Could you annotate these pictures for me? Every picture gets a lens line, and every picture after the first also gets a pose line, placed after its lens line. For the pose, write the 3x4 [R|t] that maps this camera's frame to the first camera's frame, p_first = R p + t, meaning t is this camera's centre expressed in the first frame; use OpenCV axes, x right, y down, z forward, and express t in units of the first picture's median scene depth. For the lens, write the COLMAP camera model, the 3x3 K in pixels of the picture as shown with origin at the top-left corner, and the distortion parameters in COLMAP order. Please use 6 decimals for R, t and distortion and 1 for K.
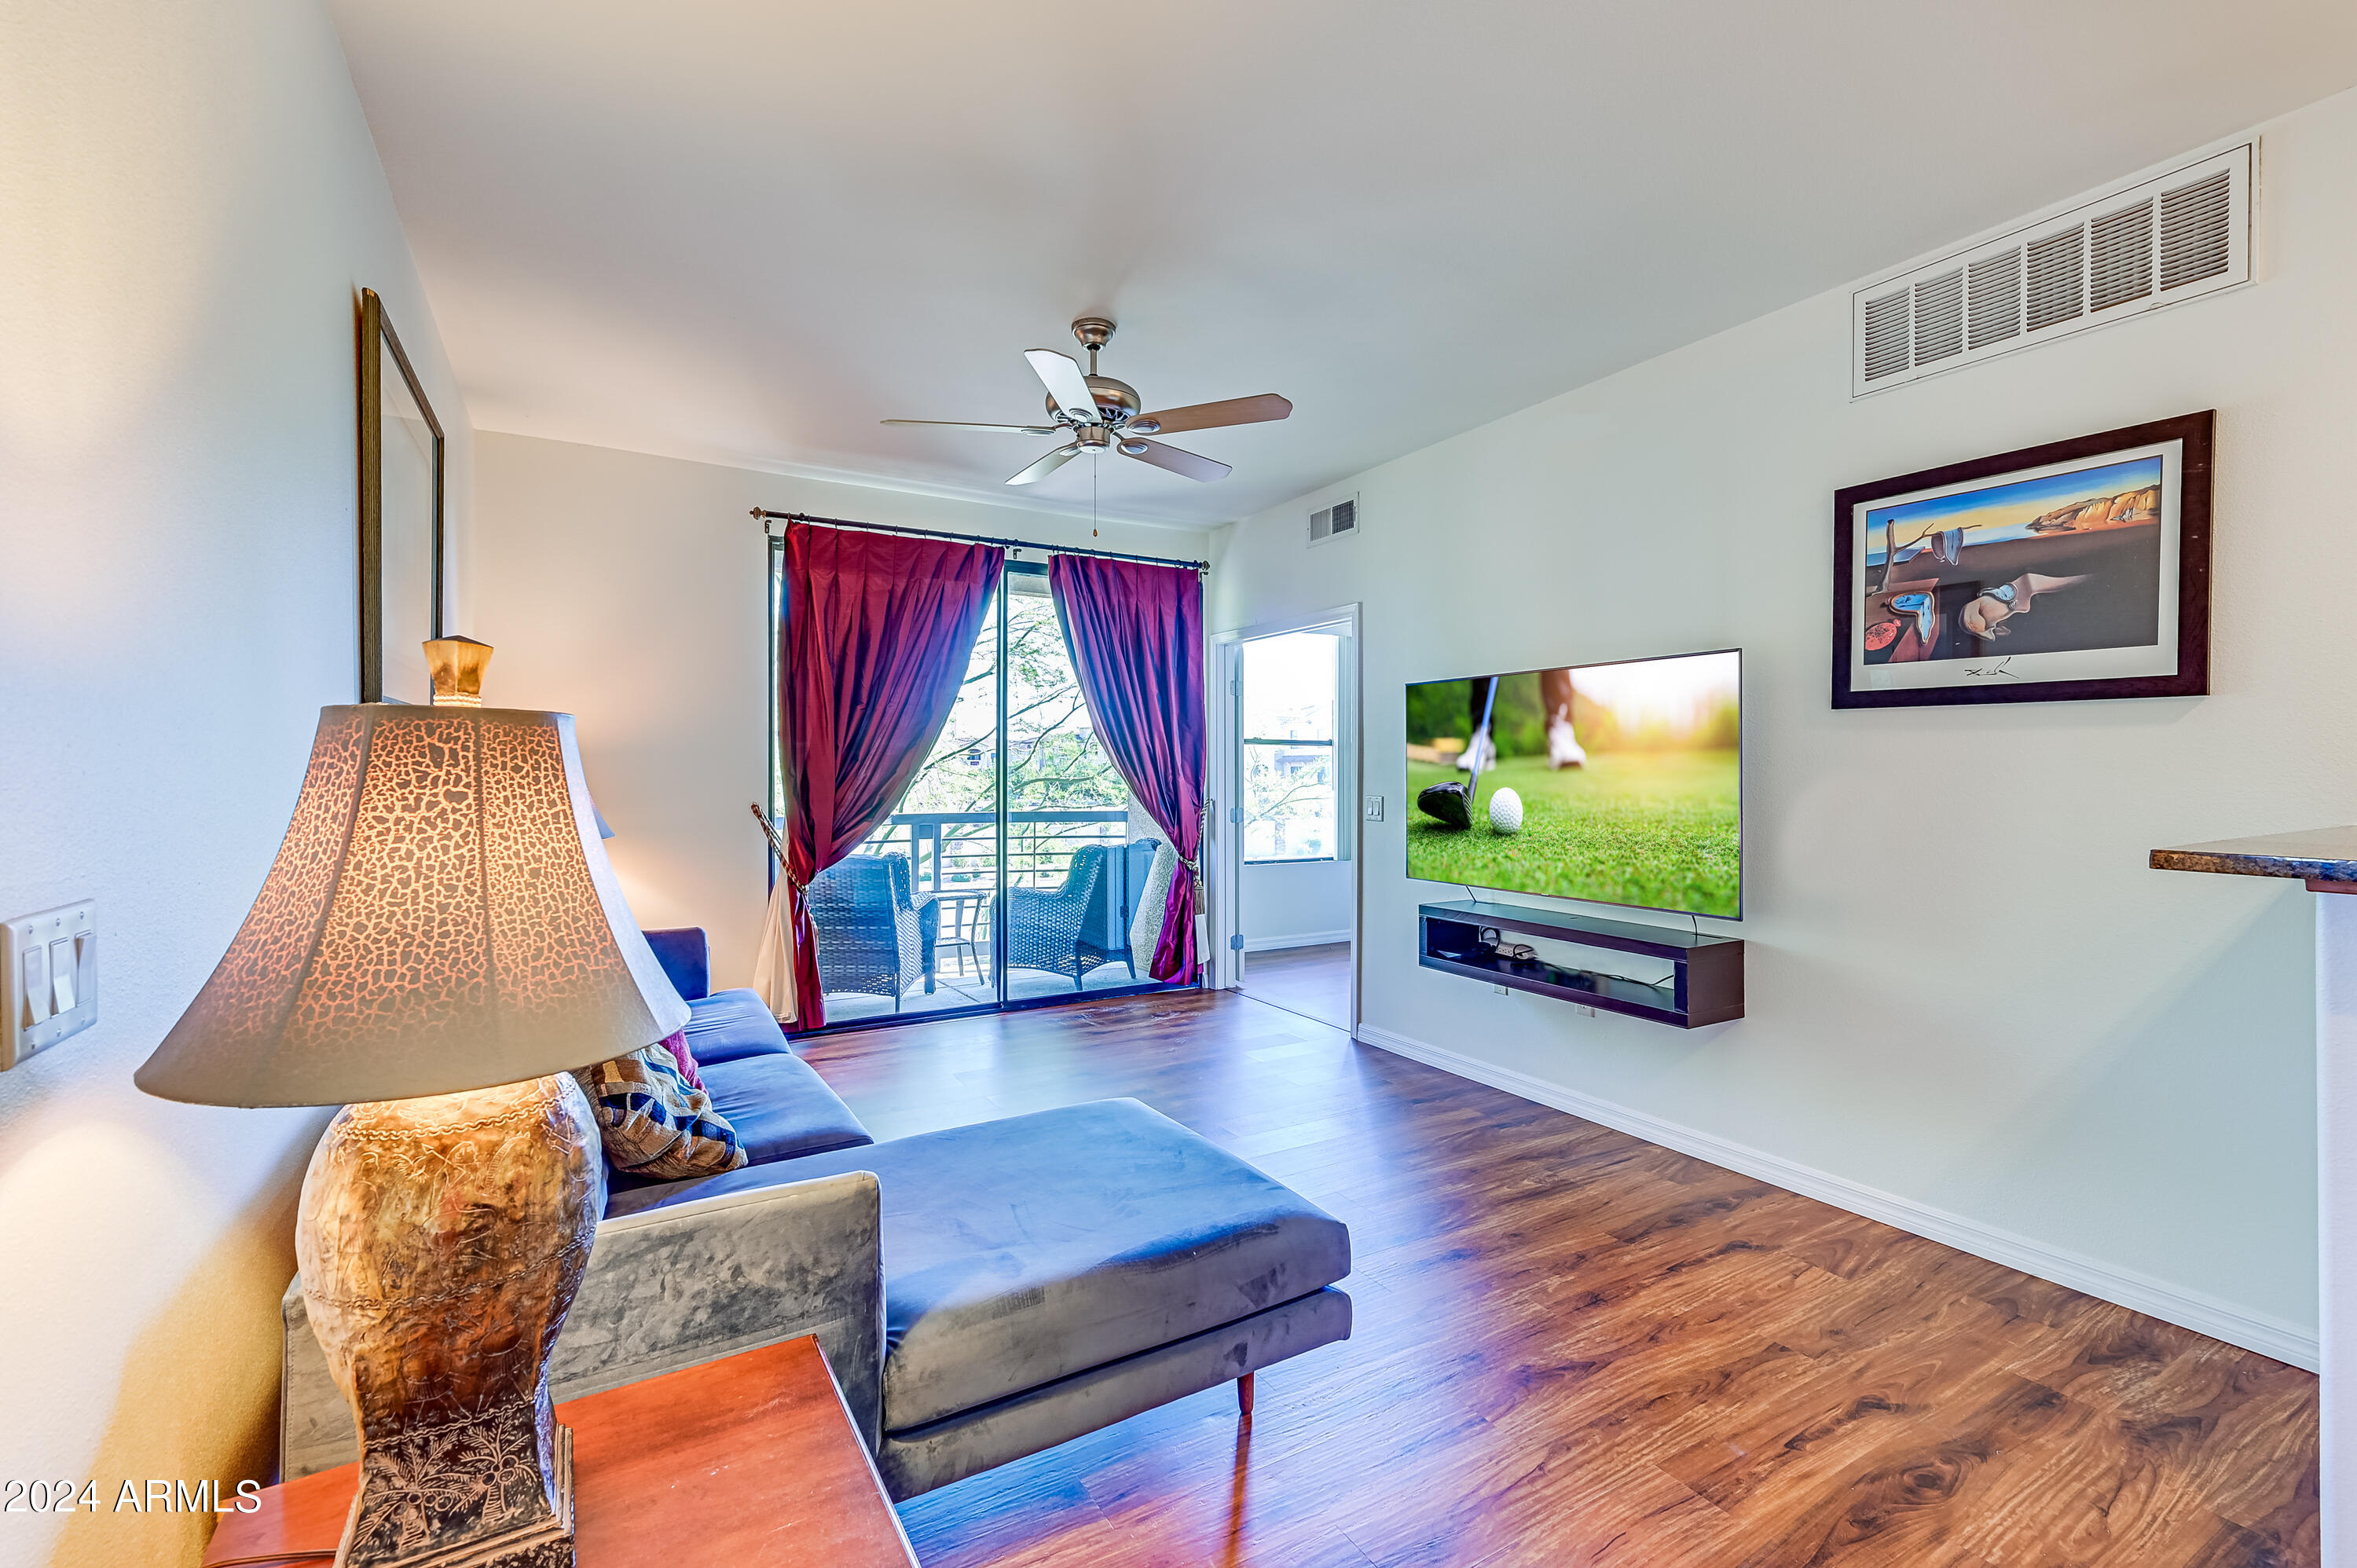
lens RADIAL K [[1008.7, 0, 1182.3], [0, 1008.7, 778.9], [0, 0, 1]] dist [0.009376, 0.000354]
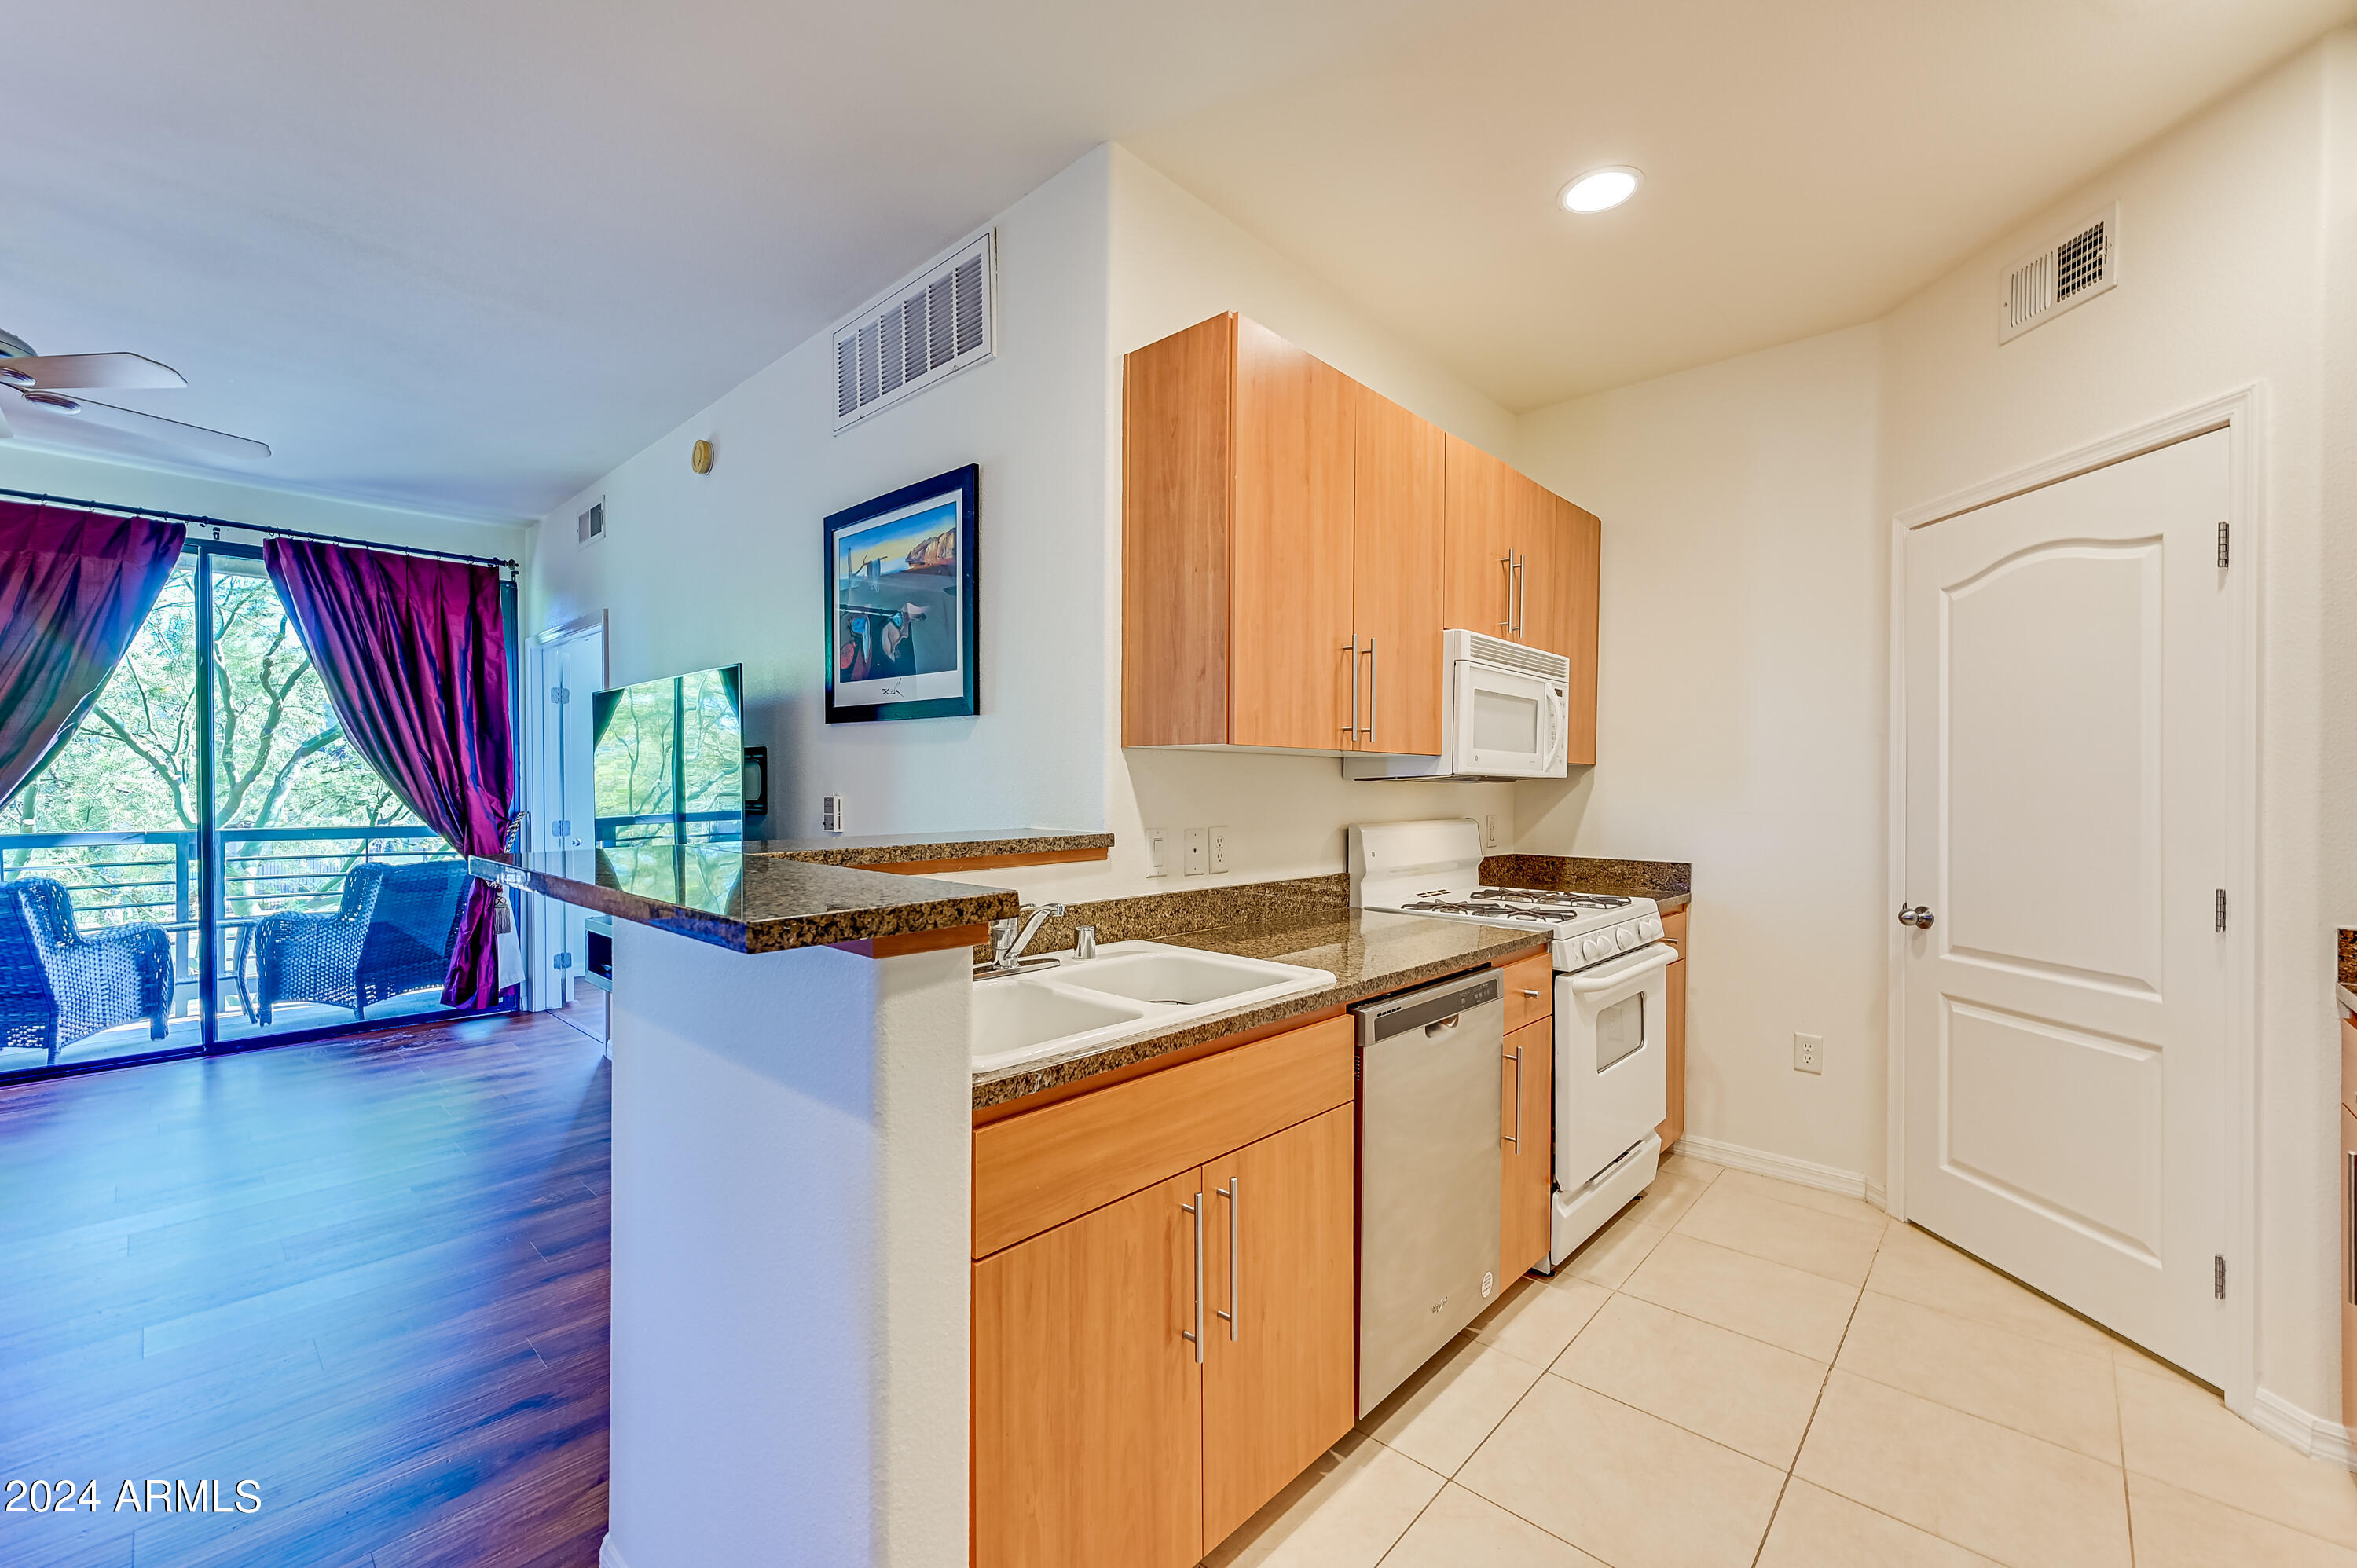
lens RADIAL K [[956.3, 0, 1169.8], [0, 956.3, 796.4], [0, 0, 1]] dist [0.006963, 0.000440]
pose [[0.959729, -0.003221, 0.280909, 0.622848], [0.001402, 0.999977, 0.006676, 0.001900], [-0.280924, -0.006014, 0.959711, -0.061138]]
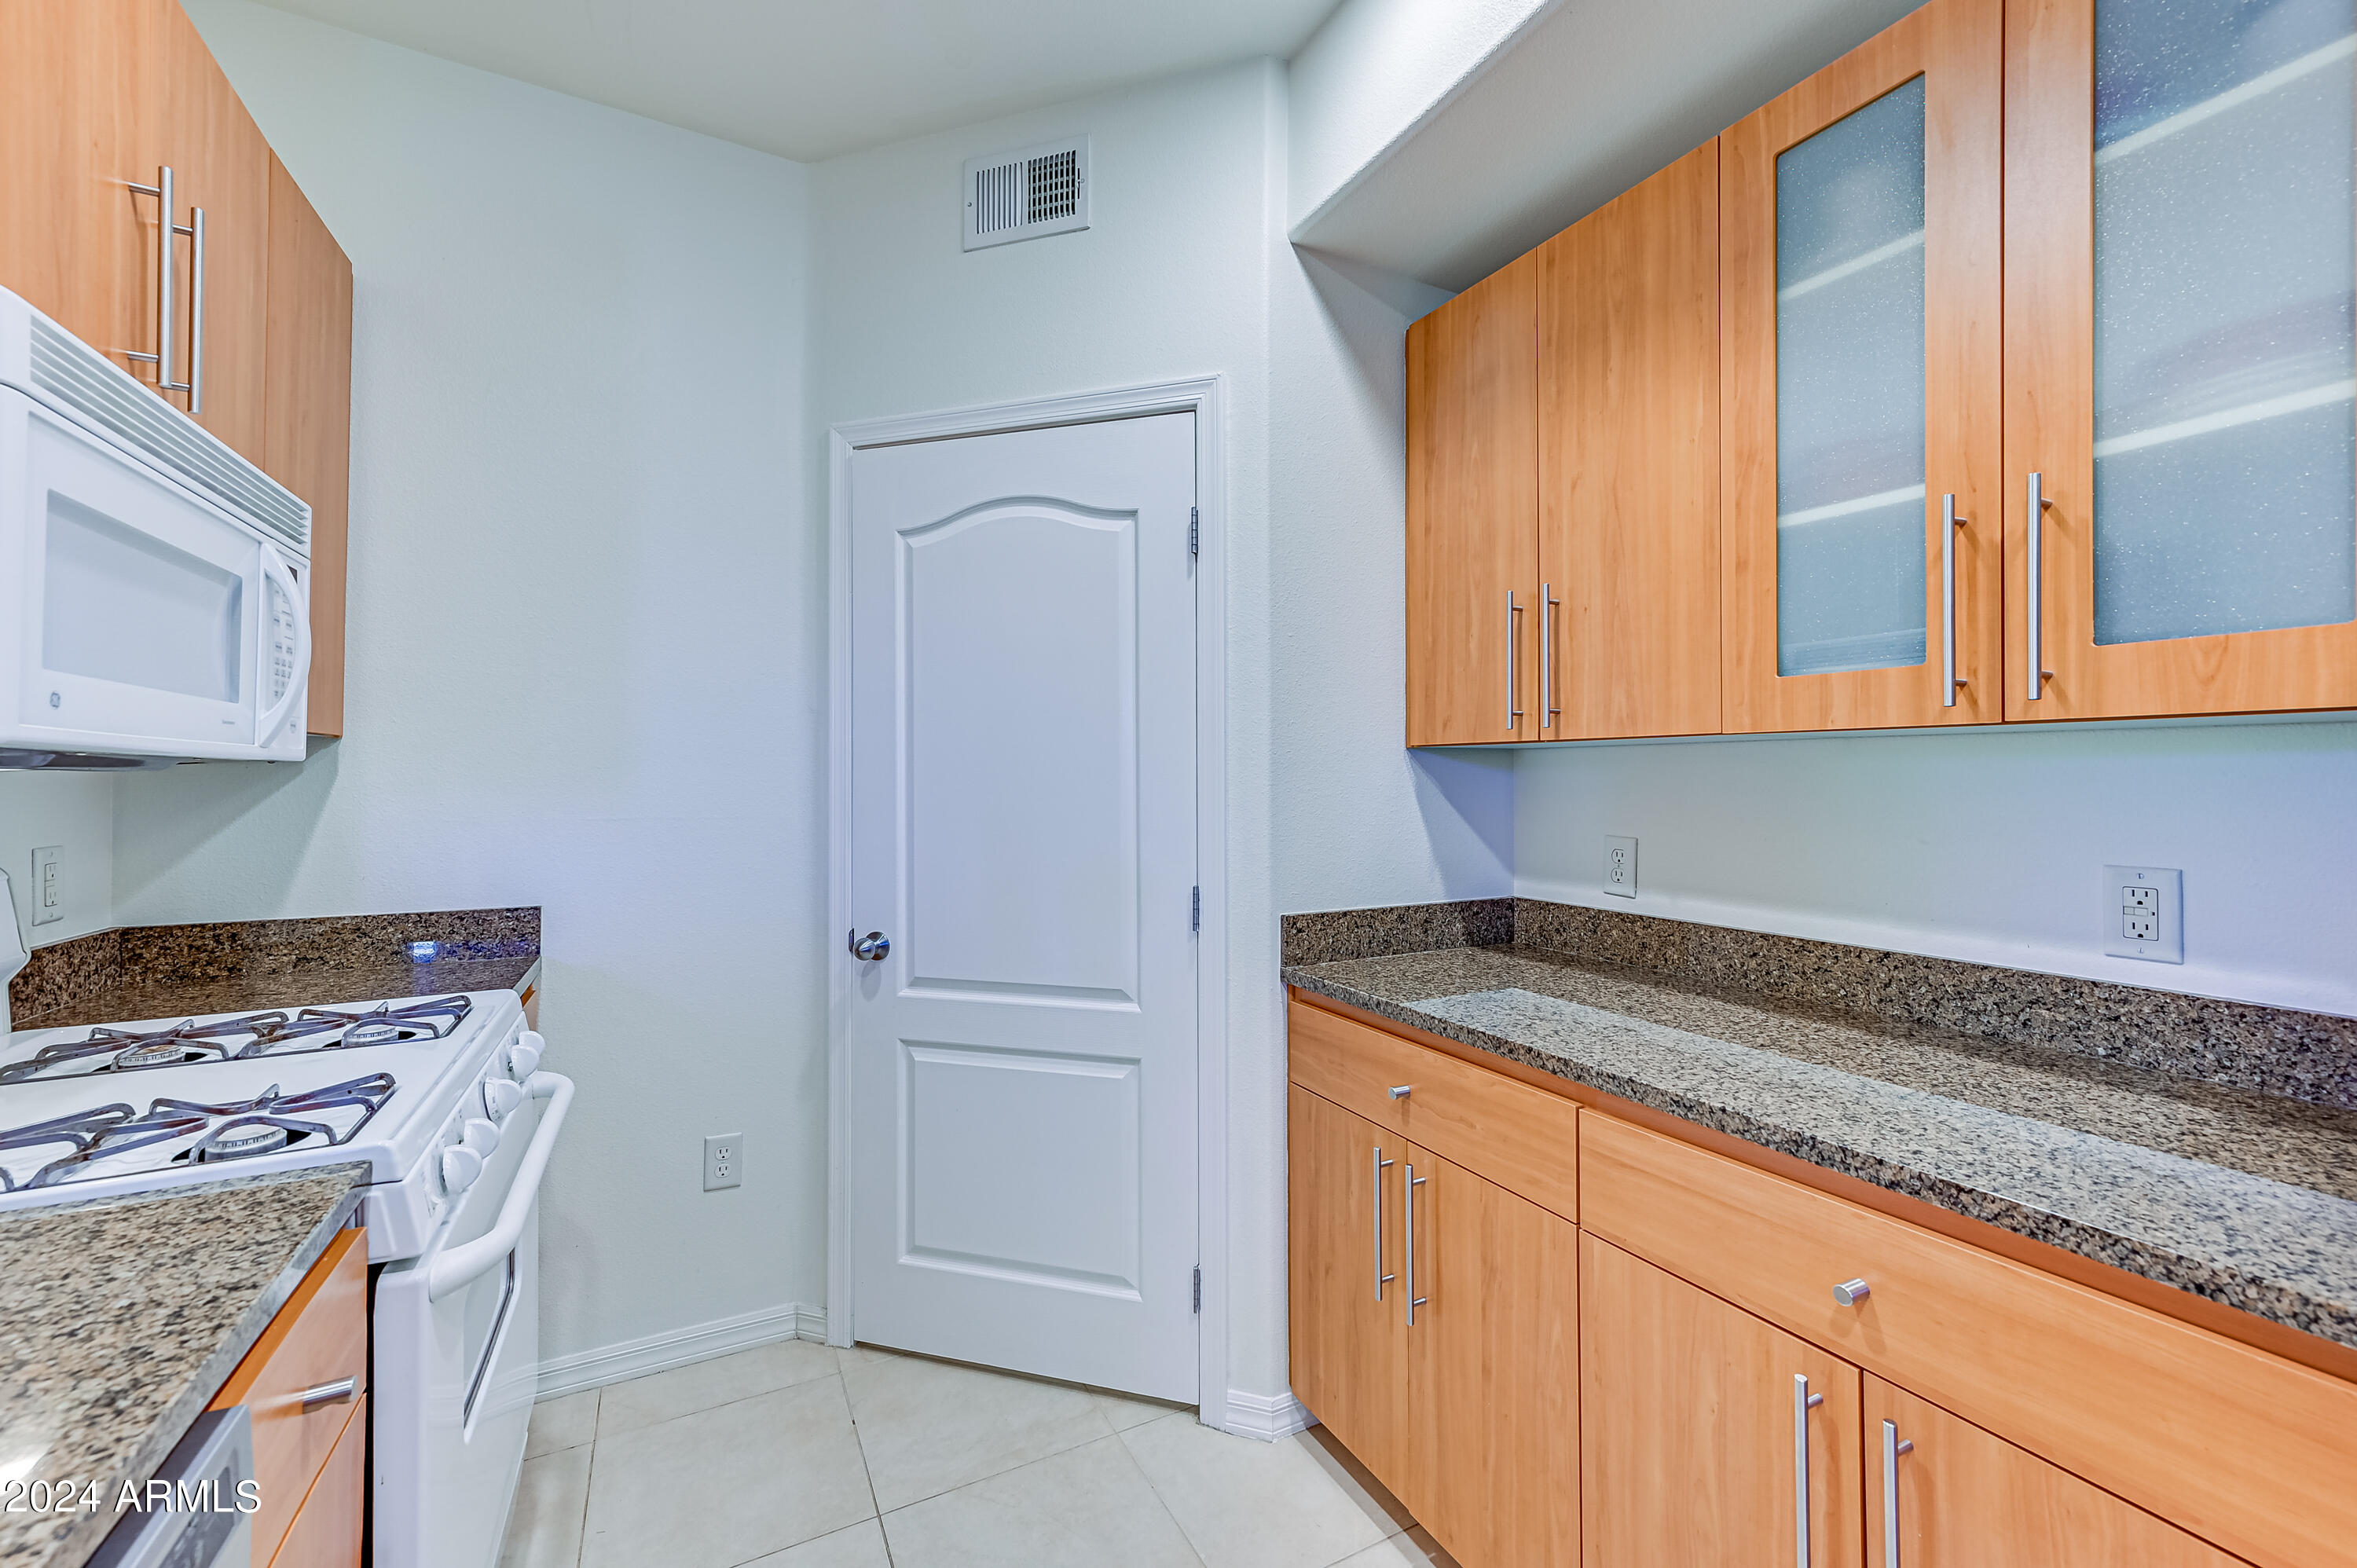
lens RADIAL K [[956.3, 0, 1180.5], [0, 956.3, 770.2], [0, 0, 1]] dist [0.006963, 0.000440]
pose [[0.052570, 0.004993, 0.998605, 0.837673], [0.002730, 0.999983, -0.005144, -0.002053], [-0.998614, 0.002996, 0.052555, 0.300577]]
